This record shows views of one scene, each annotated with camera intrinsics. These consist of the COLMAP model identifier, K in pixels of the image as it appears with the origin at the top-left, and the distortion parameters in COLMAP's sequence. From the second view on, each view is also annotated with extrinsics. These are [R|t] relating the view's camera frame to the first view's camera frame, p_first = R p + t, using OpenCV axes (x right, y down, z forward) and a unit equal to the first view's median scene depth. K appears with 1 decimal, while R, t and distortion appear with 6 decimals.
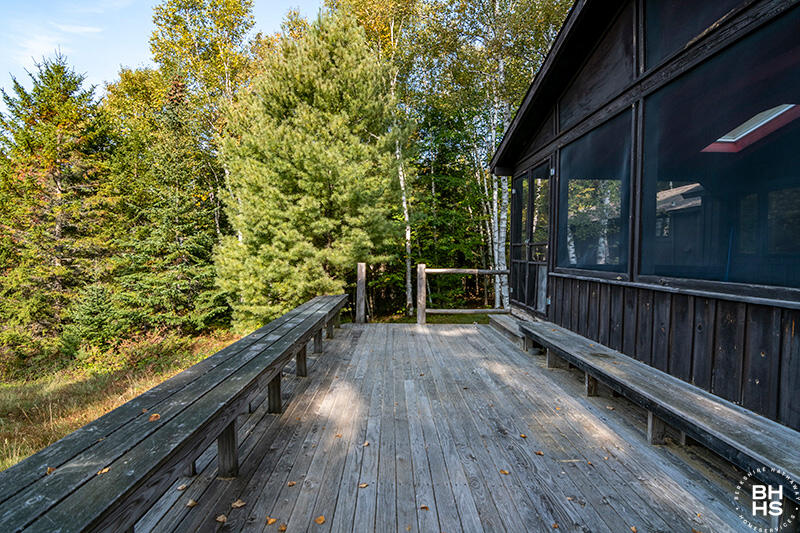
lens RADIAL K [[390.4, 0, 399.9], [0, 390.4, 260.2], [0, 0, 1]] dist [-0.012990, -0.000131]
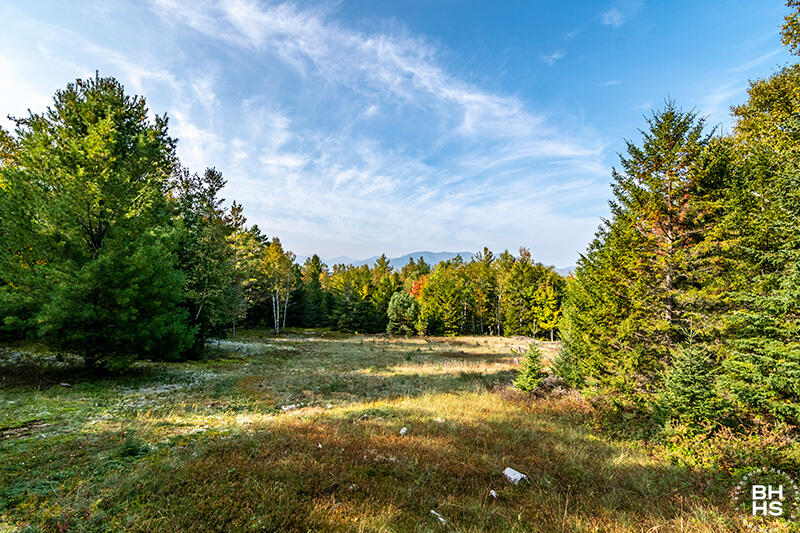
lens RADIAL K [[390.4, 0, 399.9], [0, 390.4, 260.2], [0, 0, 1]] dist [-0.012990, -0.000131]
pose [[0.139041, -0.046057, -0.989215, -0.023623], [-0.048977, 0.997376, -0.053321, -0.044600], [0.989075, 0.055862, 0.136420, 0.206381]]
